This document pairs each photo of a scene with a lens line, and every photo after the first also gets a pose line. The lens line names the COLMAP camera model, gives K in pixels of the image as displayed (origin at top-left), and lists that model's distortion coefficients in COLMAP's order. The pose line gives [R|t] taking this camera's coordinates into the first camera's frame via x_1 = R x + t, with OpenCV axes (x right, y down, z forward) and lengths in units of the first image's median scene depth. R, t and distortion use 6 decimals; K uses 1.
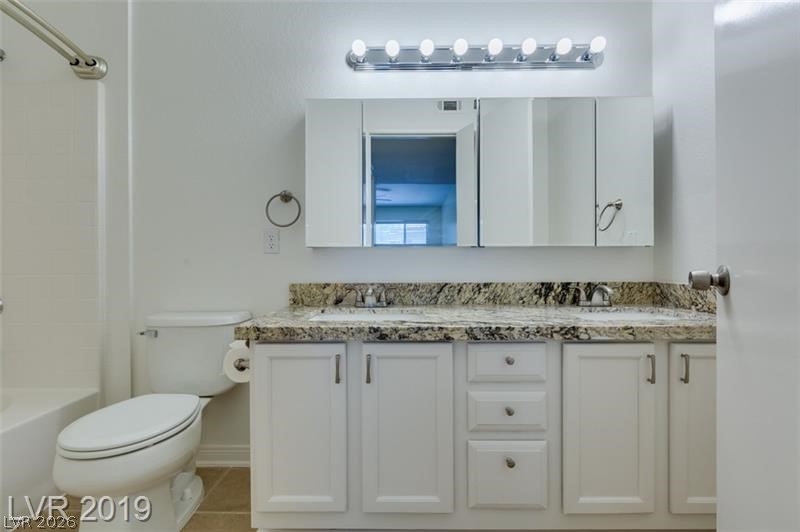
lens RADIAL K [[369.8, 0, 400.4], [0, 369.8, 264.3], [0, 0, 1]] dist [-0.002187, -0.000179]
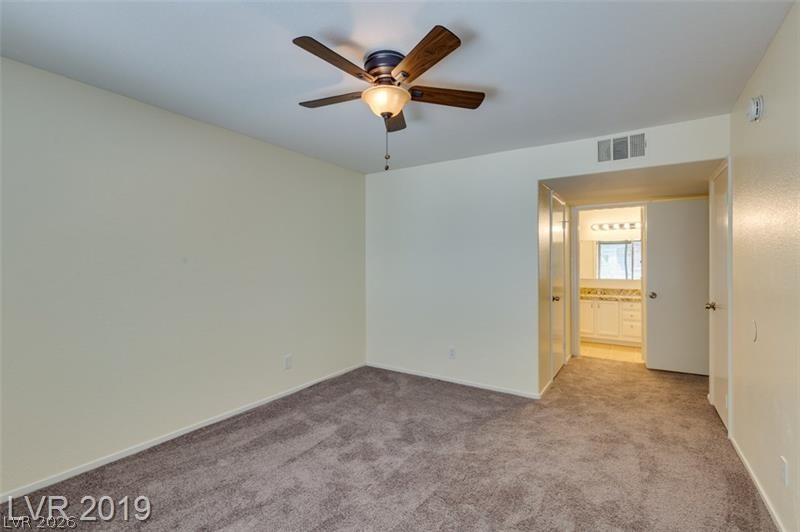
lens RADIAL K [[369.8, 0, 399.3], [0, 369.8, 264.2], [0, 0, 1]] dist [-0.002187, -0.000179]
pose [[0.848543, 0.000122, -0.529127, 0.180595], [-0.003522, 0.999979, -0.005417, -0.160592], [0.529115, 0.006460, 0.848526, -3.134936]]
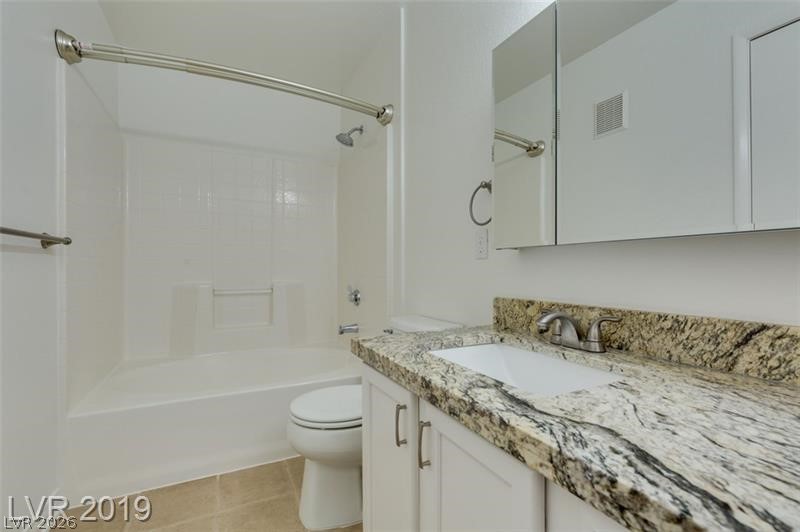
lens RADIAL K [[369.8, 0, 399.1], [0, 369.8, 265.7], [0, 0, 1]] dist [-0.002187, -0.000179]
pose [[0.424319, -0.004101, -0.905503, 0.318484], [-0.004723, 0.999966, -0.006742, -0.007050], [0.905500, 0.007137, 0.424286, 0.491009]]
